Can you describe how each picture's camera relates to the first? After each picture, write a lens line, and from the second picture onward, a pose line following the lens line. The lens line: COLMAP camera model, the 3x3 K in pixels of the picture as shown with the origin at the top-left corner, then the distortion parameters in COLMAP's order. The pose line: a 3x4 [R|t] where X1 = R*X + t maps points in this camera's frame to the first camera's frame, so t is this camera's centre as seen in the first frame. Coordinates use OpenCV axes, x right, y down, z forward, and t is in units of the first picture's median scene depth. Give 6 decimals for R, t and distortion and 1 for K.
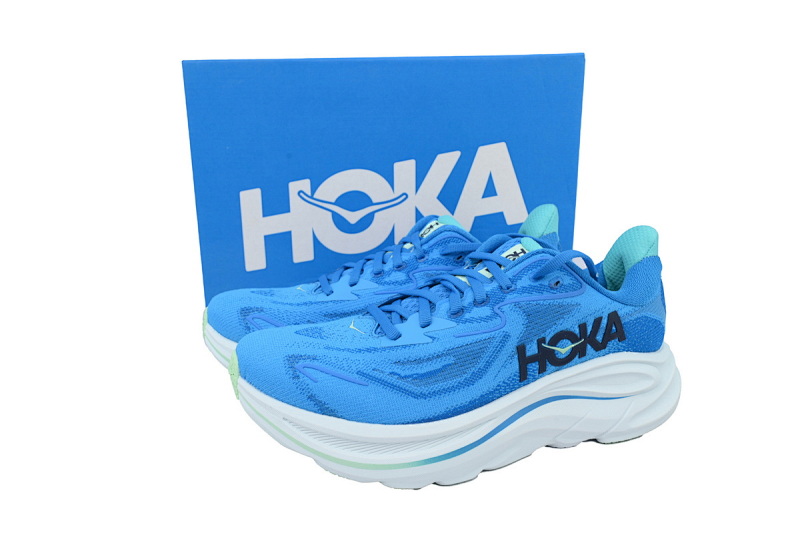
lens RADIAL K [[586.6, 0, 400.0], [0, 586.6, 266.5], [0, 0, 1]] dist [0.002752, 0.000040]
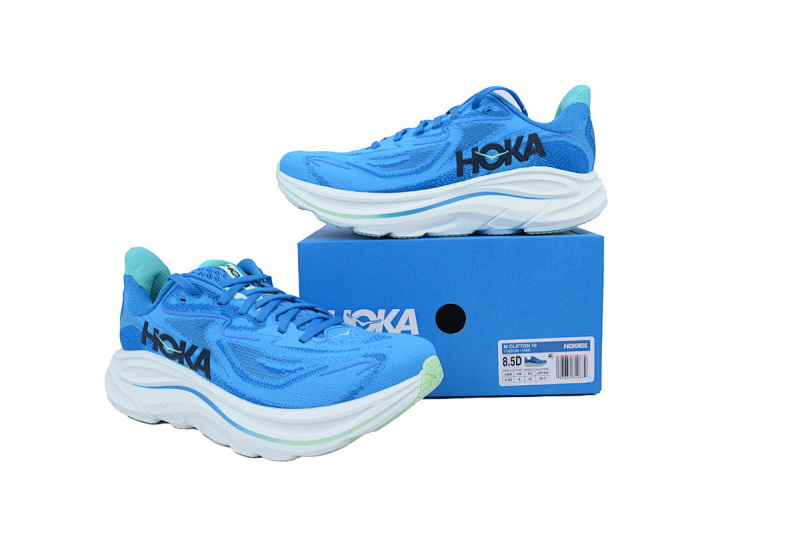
lens RADIAL K [[586.6, 0, 400.0], [0, 586.6, 266.5], [0, 0, 1]] dist [0.002752, 0.000040]
pose [[0.961982, 0.032530, -0.271170, 0.461352], [-0.046255, 0.997944, -0.044376, 0.481975], [0.269169, 0.055232, 0.961508, -0.406302]]
